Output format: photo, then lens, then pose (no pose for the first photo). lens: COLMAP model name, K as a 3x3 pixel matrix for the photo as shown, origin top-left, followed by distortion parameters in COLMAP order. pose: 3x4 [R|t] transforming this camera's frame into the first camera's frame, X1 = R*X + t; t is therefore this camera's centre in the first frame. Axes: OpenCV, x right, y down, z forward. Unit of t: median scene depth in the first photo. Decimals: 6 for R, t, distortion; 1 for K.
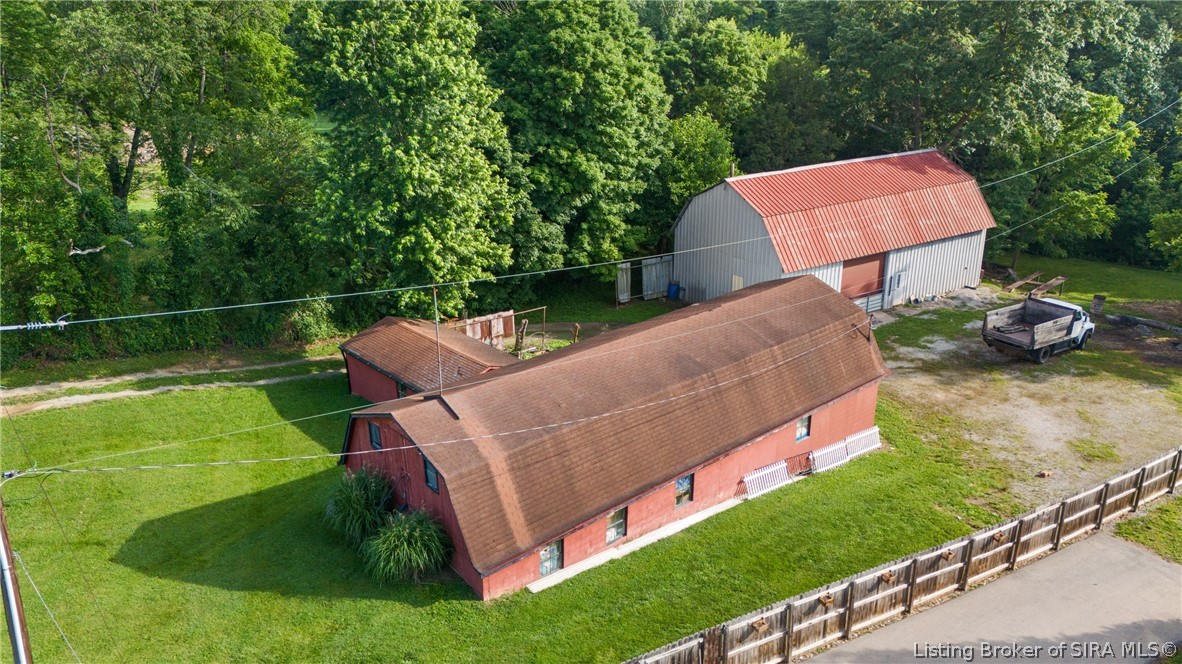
lens RADIAL K [[887.8, 0, 591.0], [0, 887.8, 332.0], [0, 0, 1]] dist [0.082169, -0.082265]
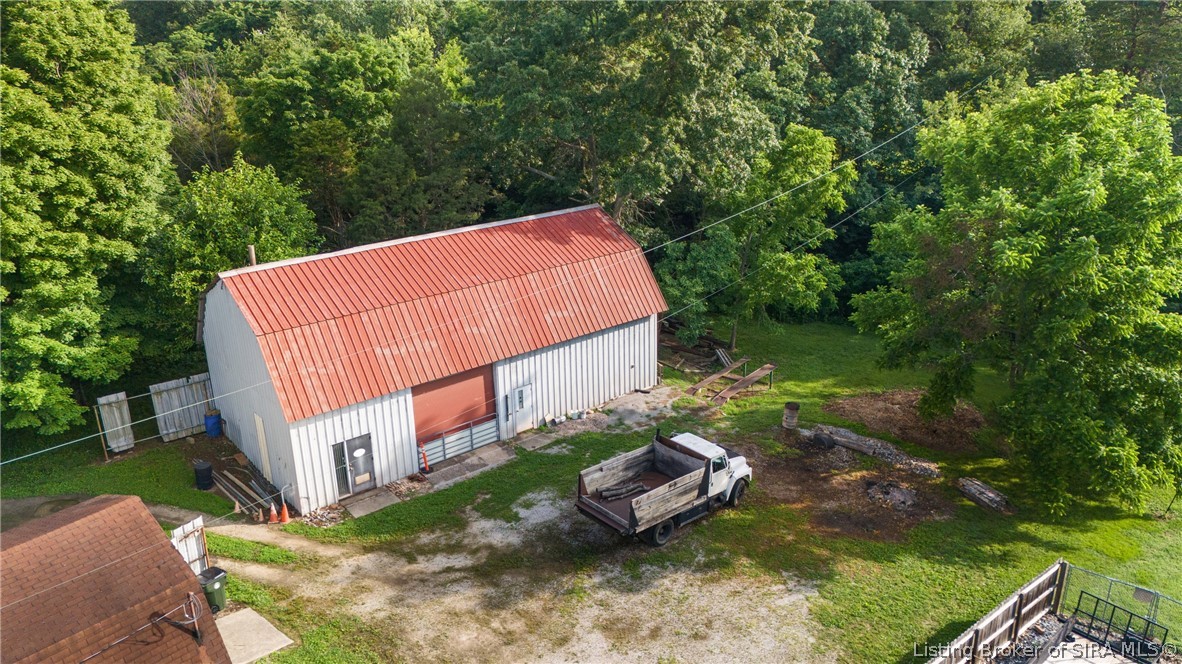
lens RADIAL K [[887.8, 0, 591.0], [0, 887.8, 332.0], [0, 0, 1]] dist [0.082169, -0.082265]
pose [[0.993660, -0.047278, 0.102003, 0.324209], [0.047900, 0.998845, -0.003656, -0.103442], [-0.101712, 0.008519, 0.994777, 0.285922]]
